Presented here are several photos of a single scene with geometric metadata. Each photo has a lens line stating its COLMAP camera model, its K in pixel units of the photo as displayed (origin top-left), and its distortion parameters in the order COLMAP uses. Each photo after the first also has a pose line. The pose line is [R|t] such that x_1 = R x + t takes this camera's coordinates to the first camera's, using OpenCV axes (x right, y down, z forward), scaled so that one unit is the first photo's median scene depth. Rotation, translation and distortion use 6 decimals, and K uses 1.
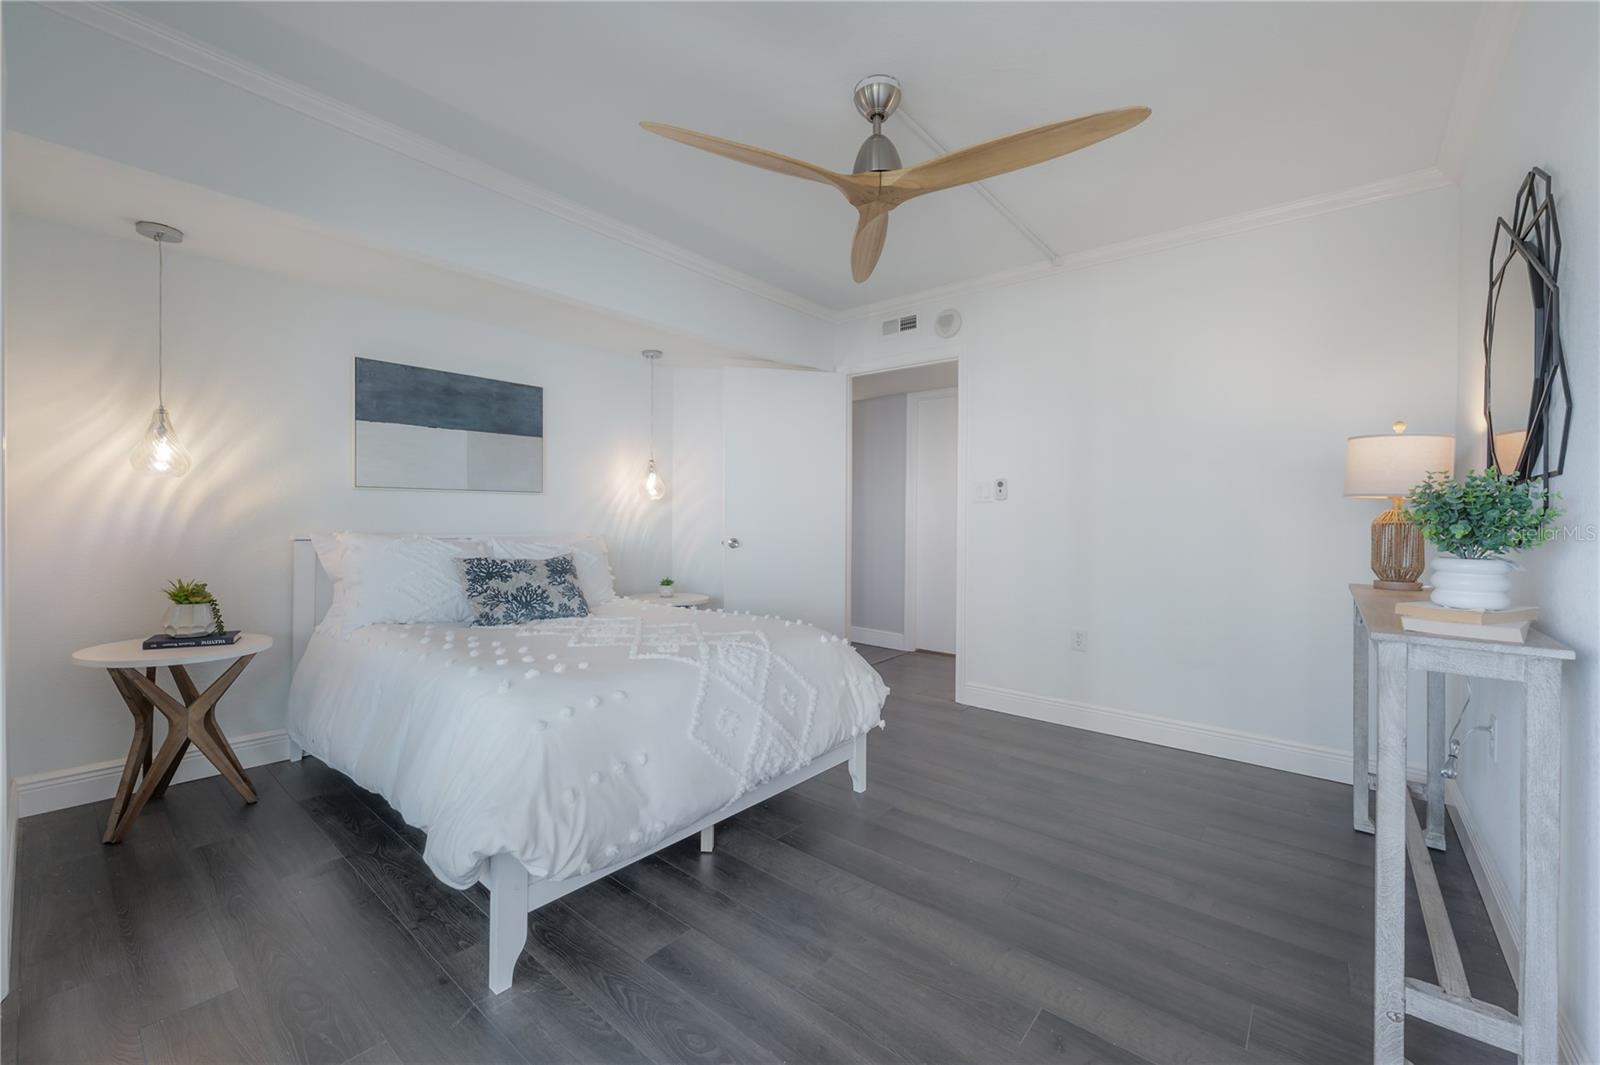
lens RADIAL K [[645.8, 0, 800.0], [0, 645.8, 532.5], [0, 0, 1]] dist [0.001249, 0.000073]
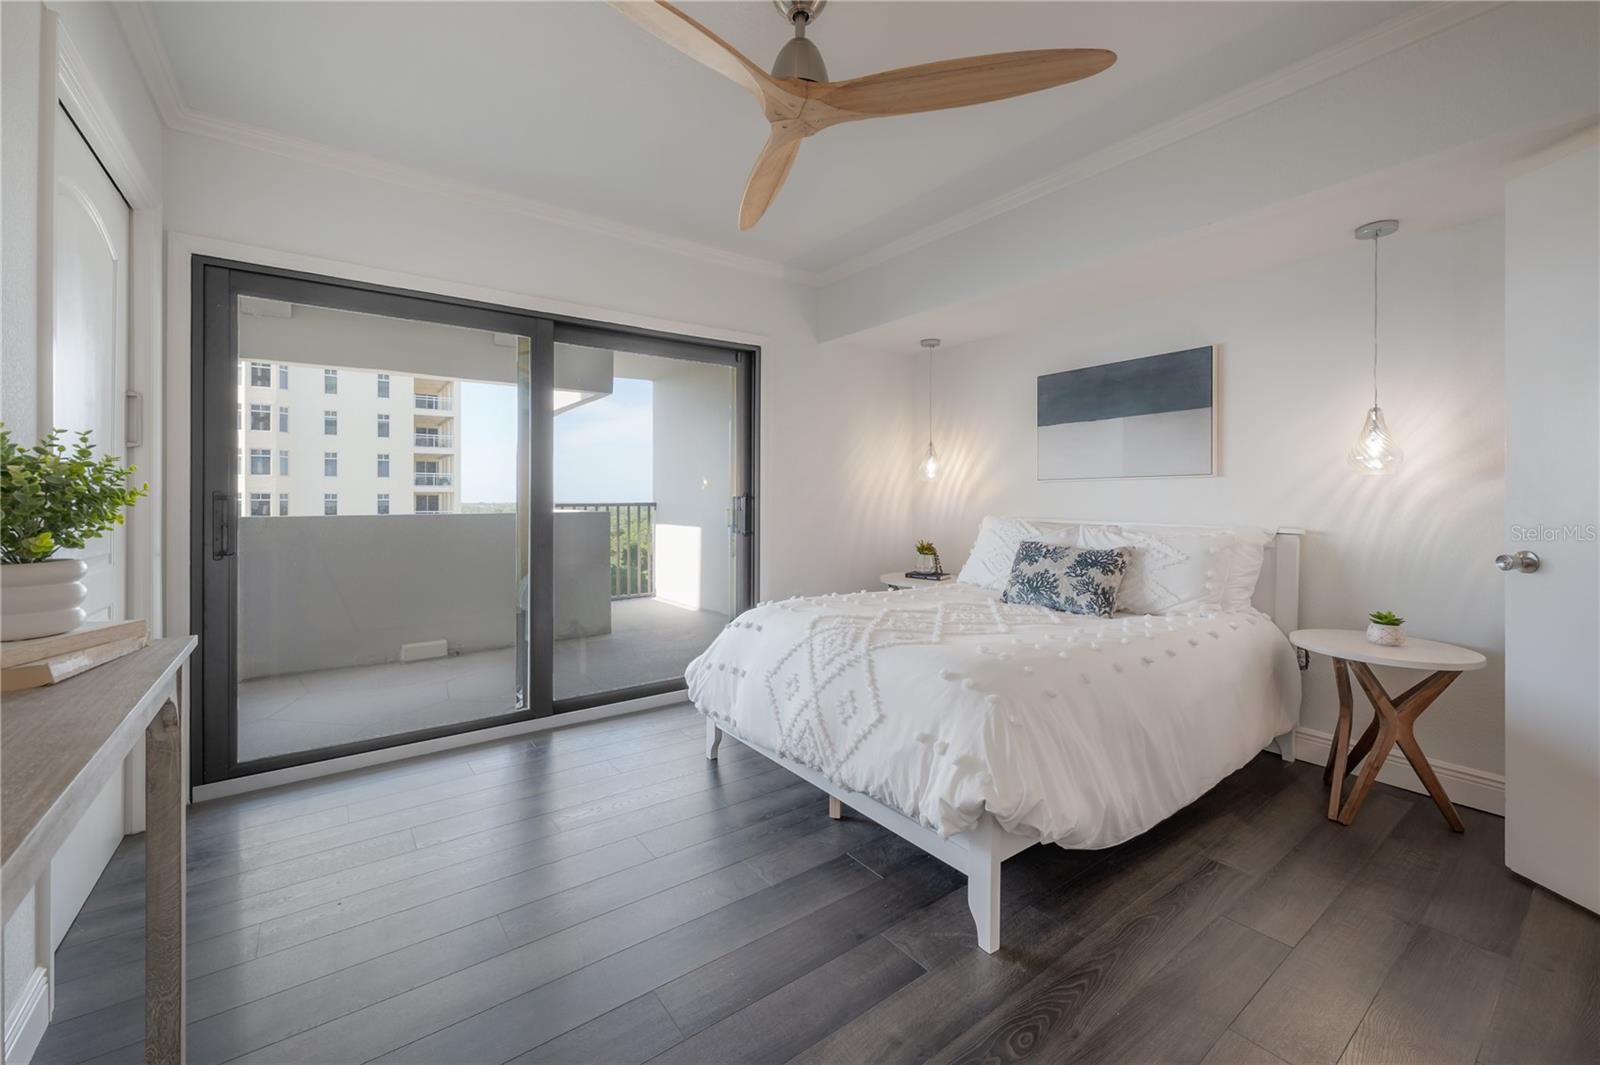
lens RADIAL K [[654.5, 0, 795.8], [0, 654.5, 510.9], [0, 0, 1]] dist [-0.000037, -0.000153]
pose [[-0.249888, -0.005074, -0.968261, 0.643185], [-0.045315, 0.998952, 0.006460, -0.000148], [0.967214, 0.045491, -0.249856, 0.871213]]
